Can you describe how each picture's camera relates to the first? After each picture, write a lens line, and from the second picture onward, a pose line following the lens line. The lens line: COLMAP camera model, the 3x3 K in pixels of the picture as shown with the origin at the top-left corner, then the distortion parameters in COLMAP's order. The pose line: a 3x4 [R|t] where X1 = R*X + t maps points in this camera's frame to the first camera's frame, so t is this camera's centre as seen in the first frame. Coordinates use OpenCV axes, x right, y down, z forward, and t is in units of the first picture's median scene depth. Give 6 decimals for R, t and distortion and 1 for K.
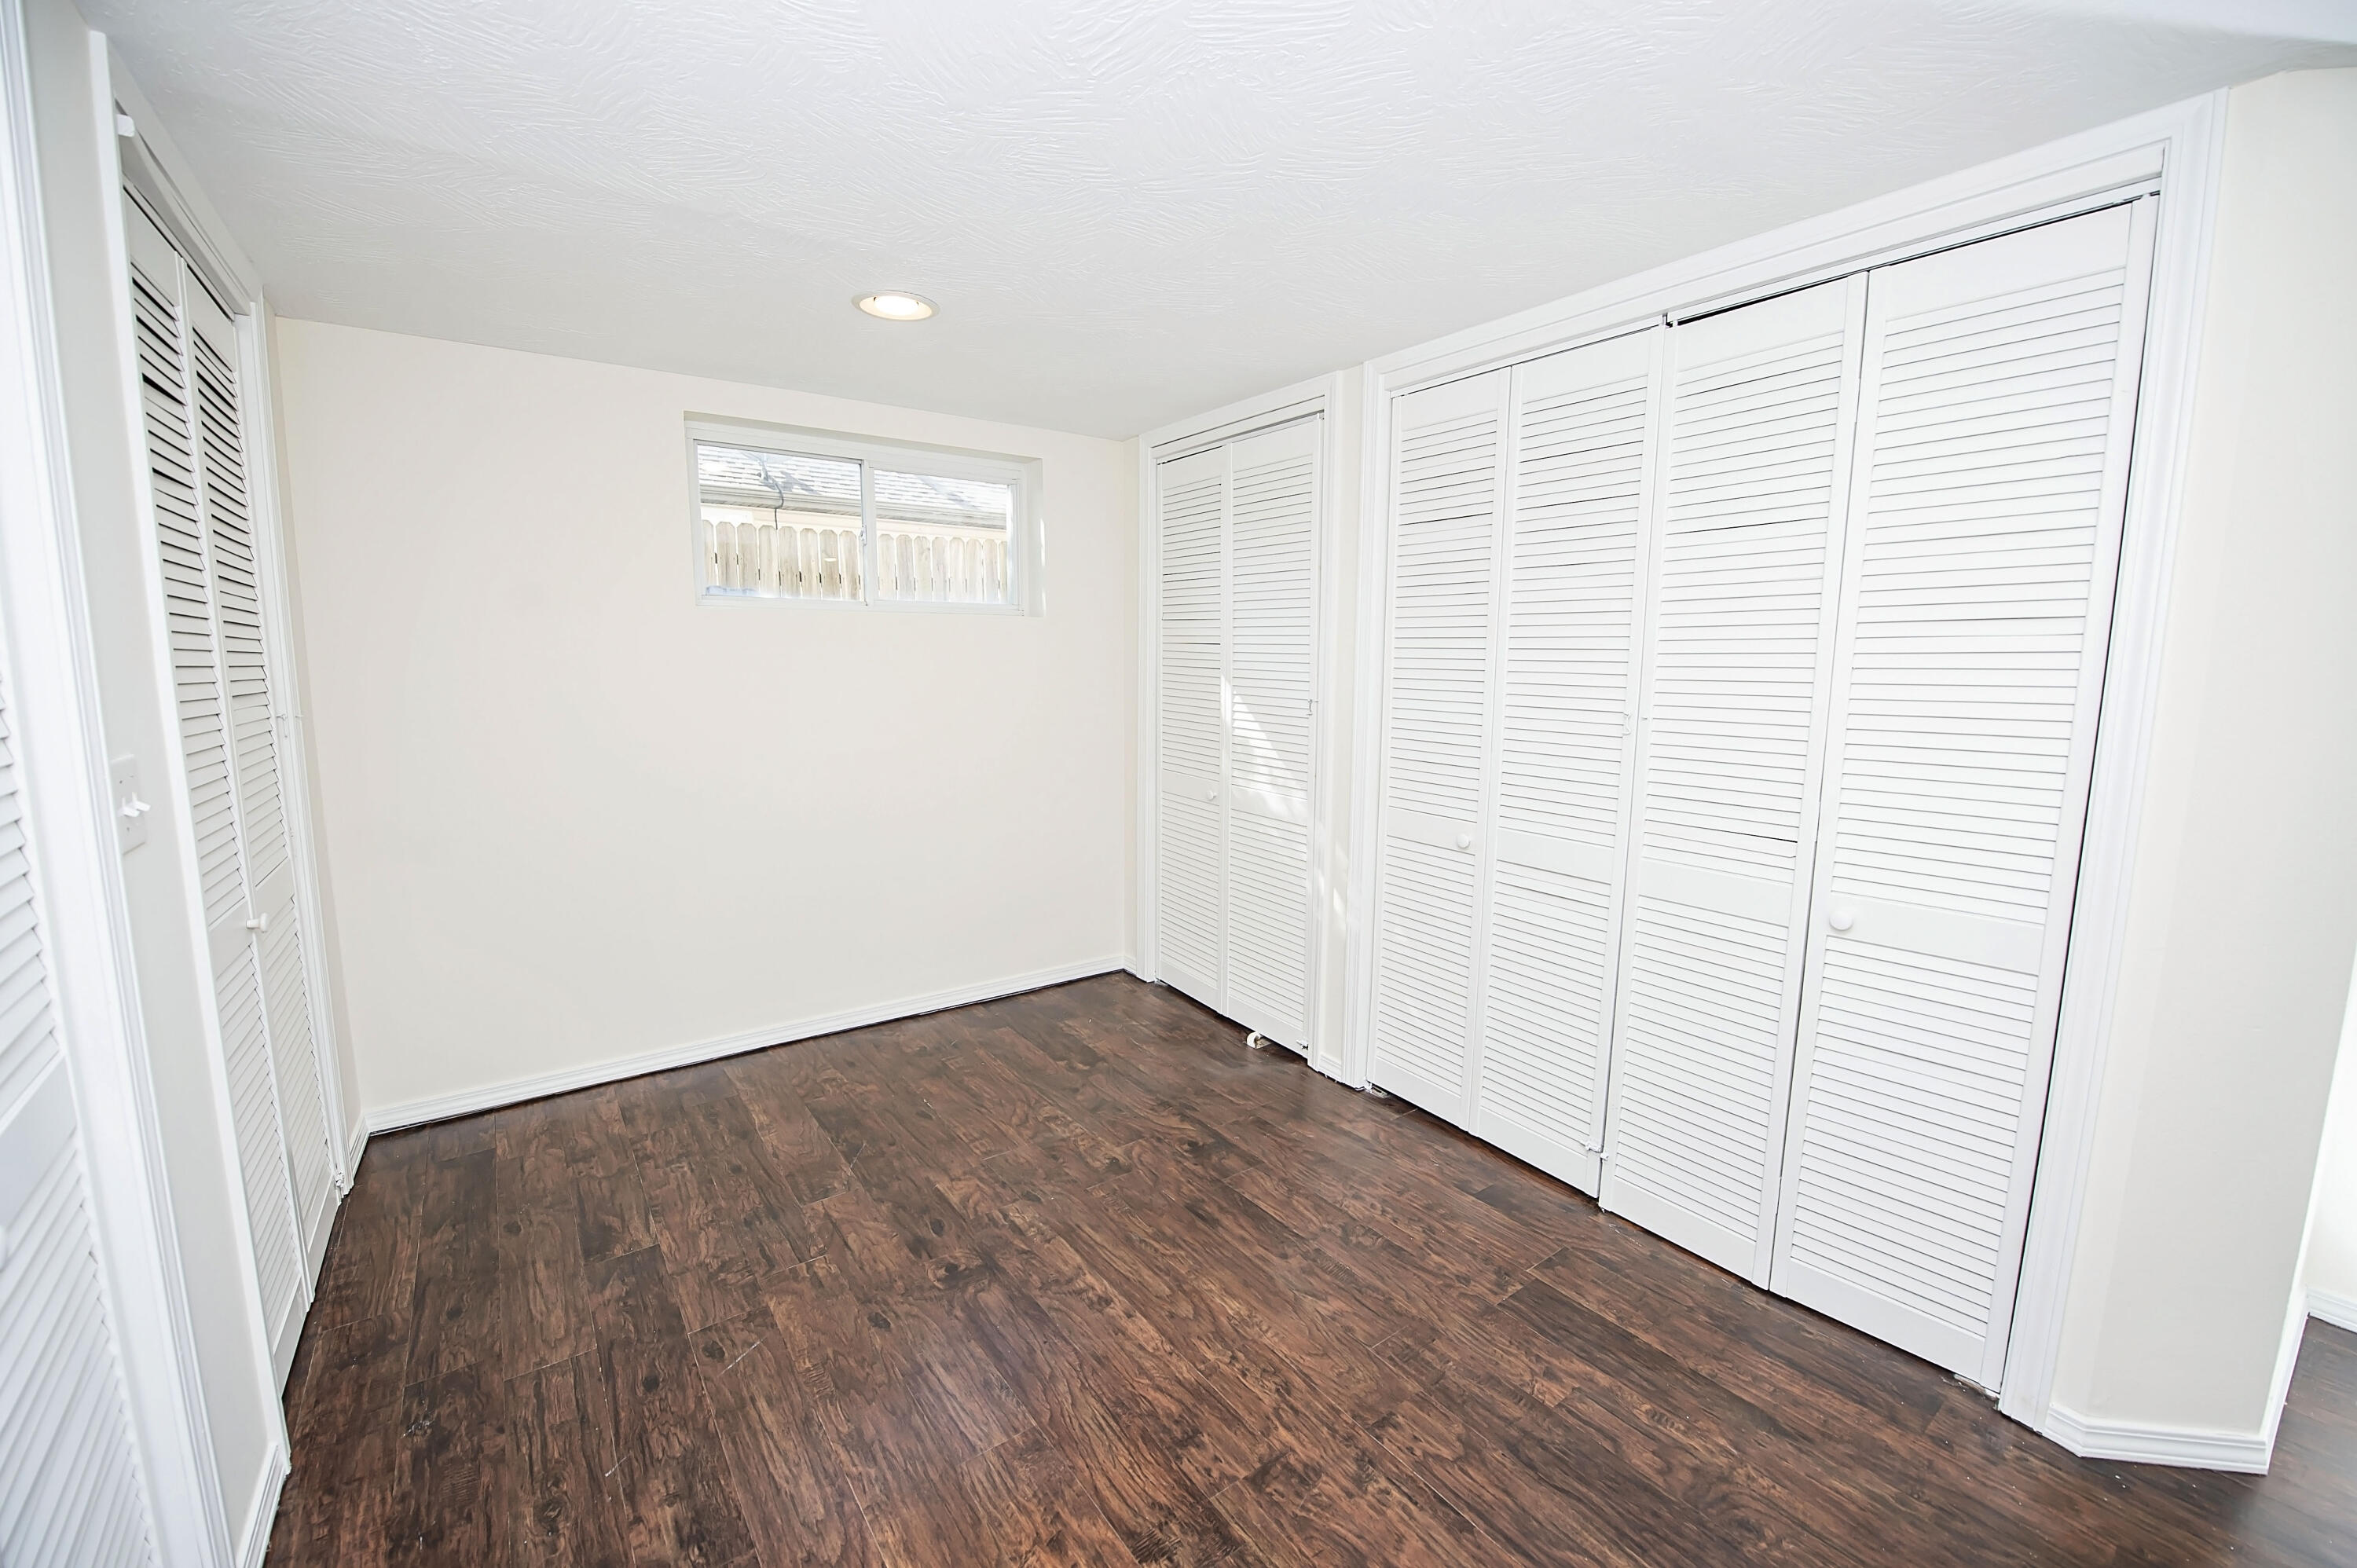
lens RADIAL K [[961.9, 0, 1182.3], [0, 961.9, 785.2], [0, 0, 1]] dist [-0.002038, -0.000213]
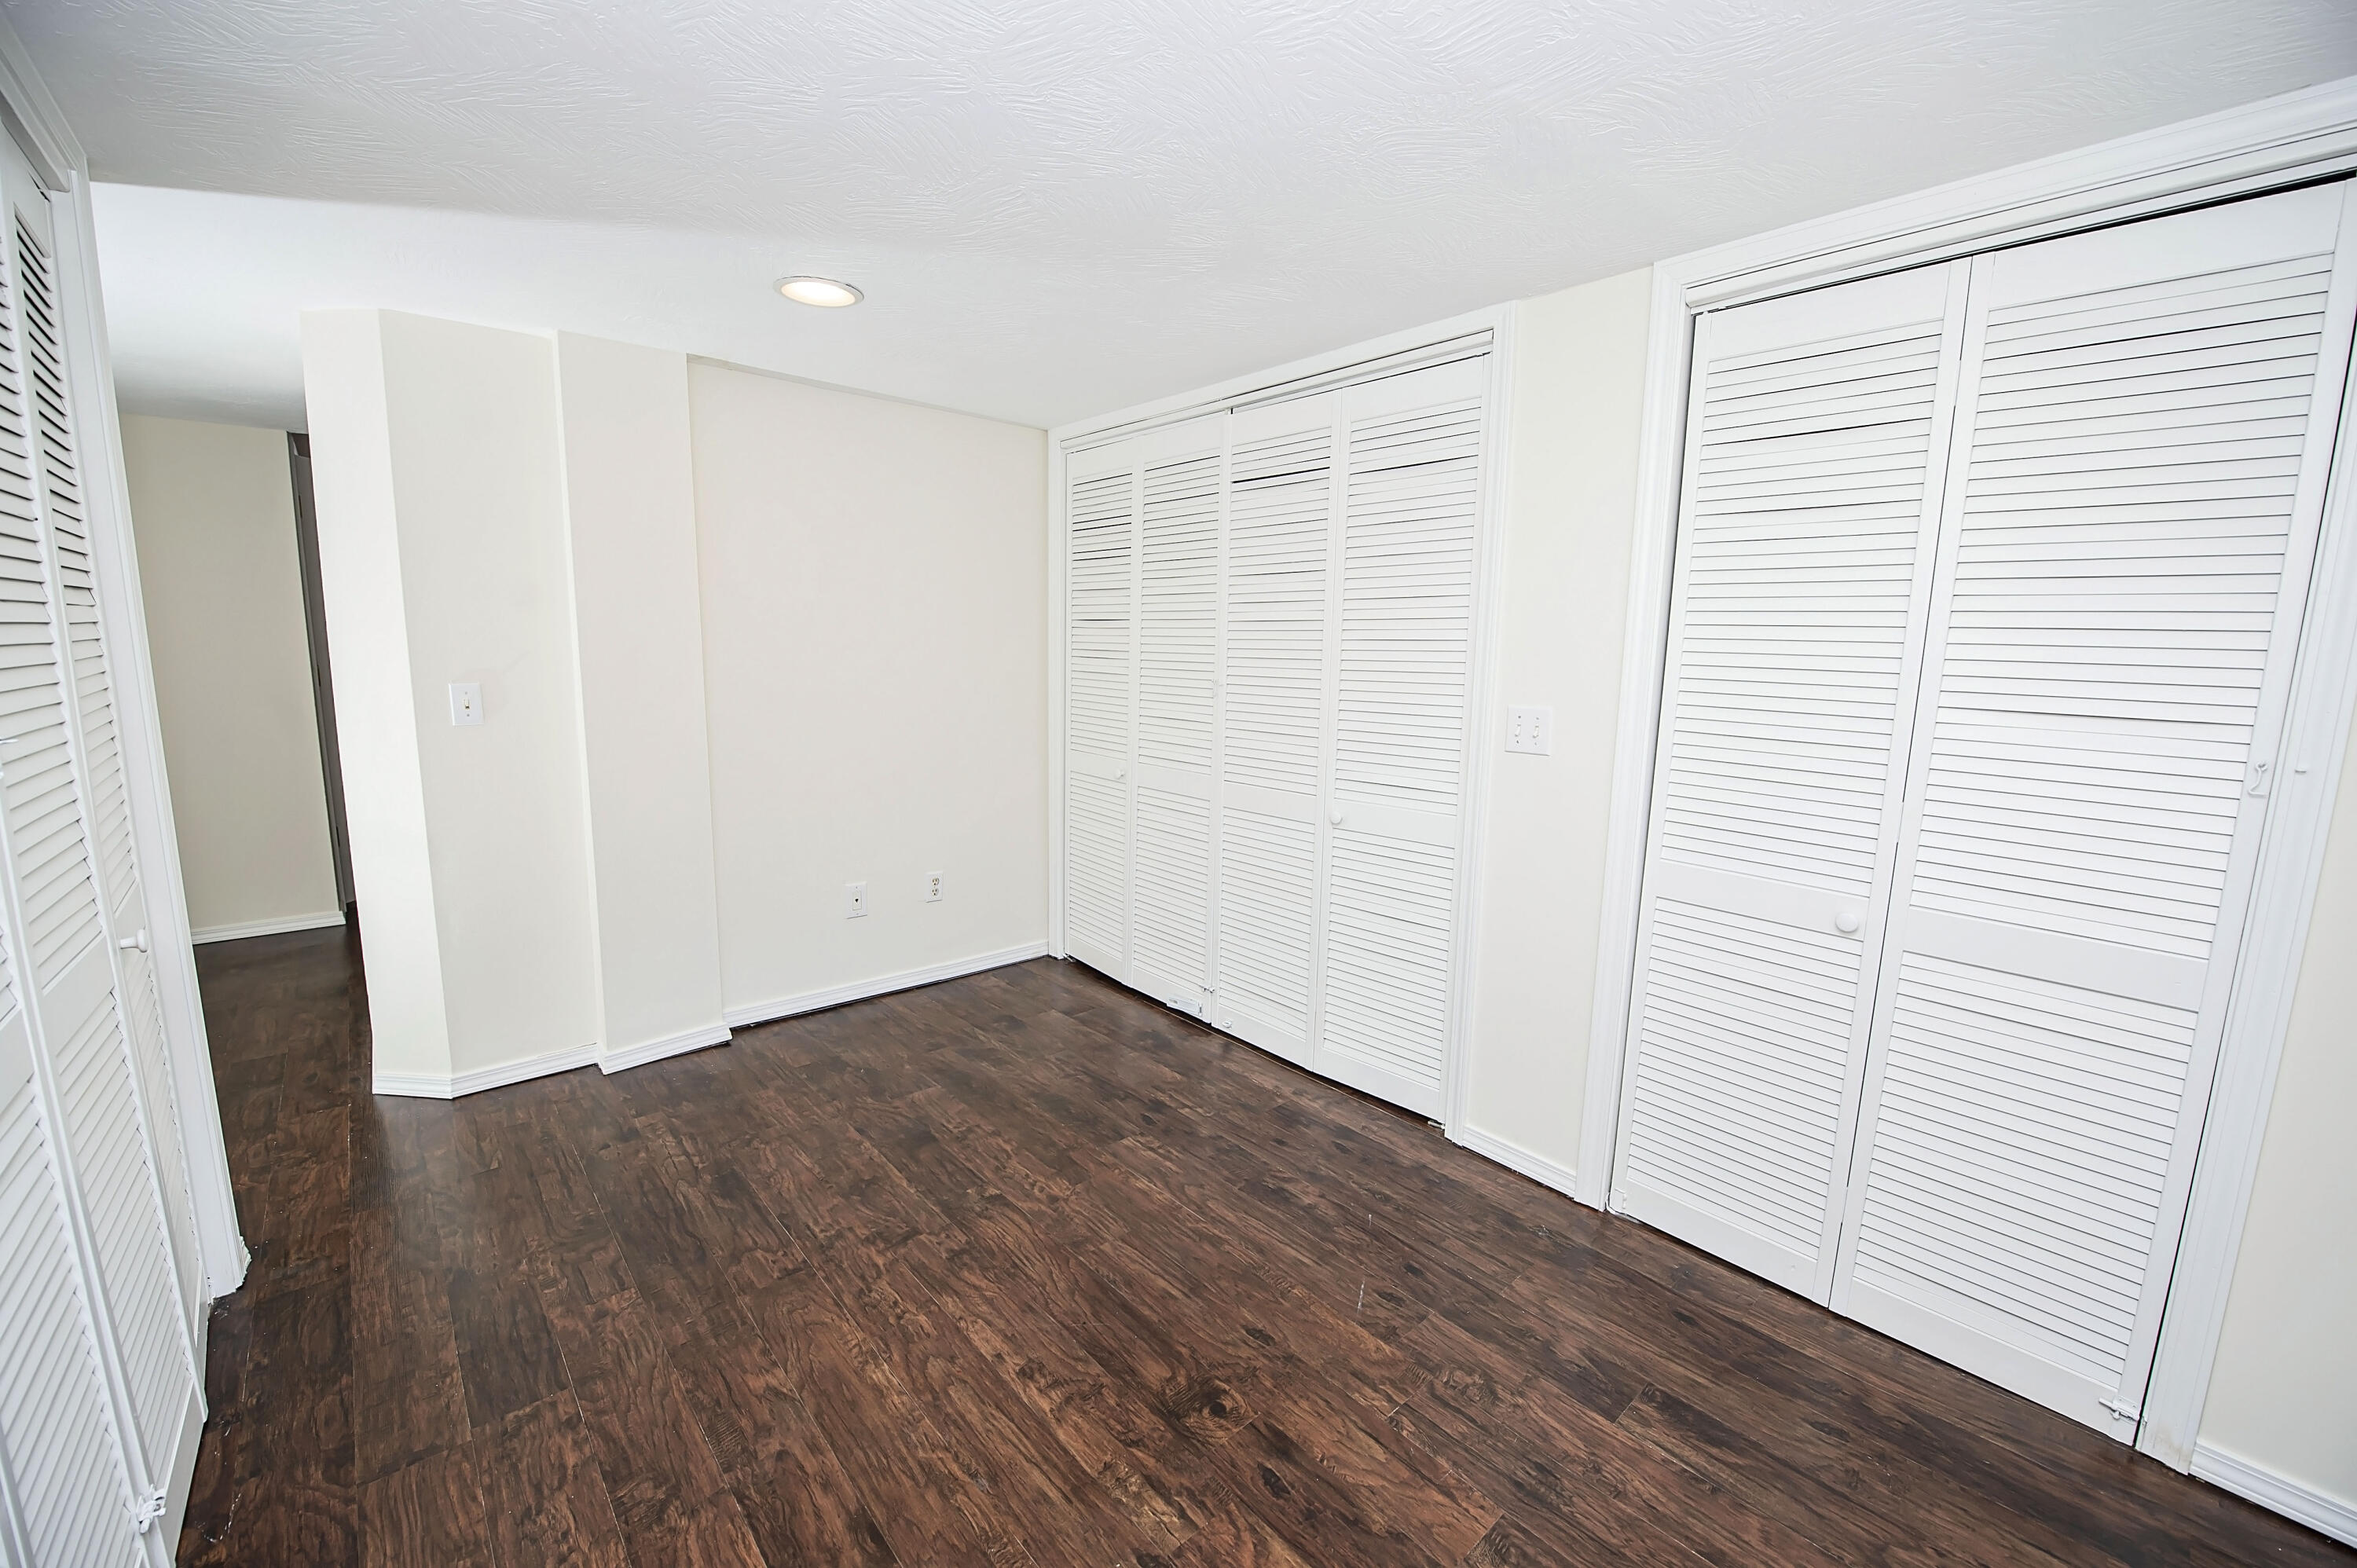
lens RADIAL K [[961.9, 0, 1170.6], [0, 961.9, 787.1], [0, 0, 1]] dist [-0.002038, -0.000213]
pose [[-0.996682, -0.006072, -0.081165, -0.141489], [-0.028723, 0.959295, 0.280941, -0.240290], [0.076156, 0.282341, -0.956287, 1.742153]]
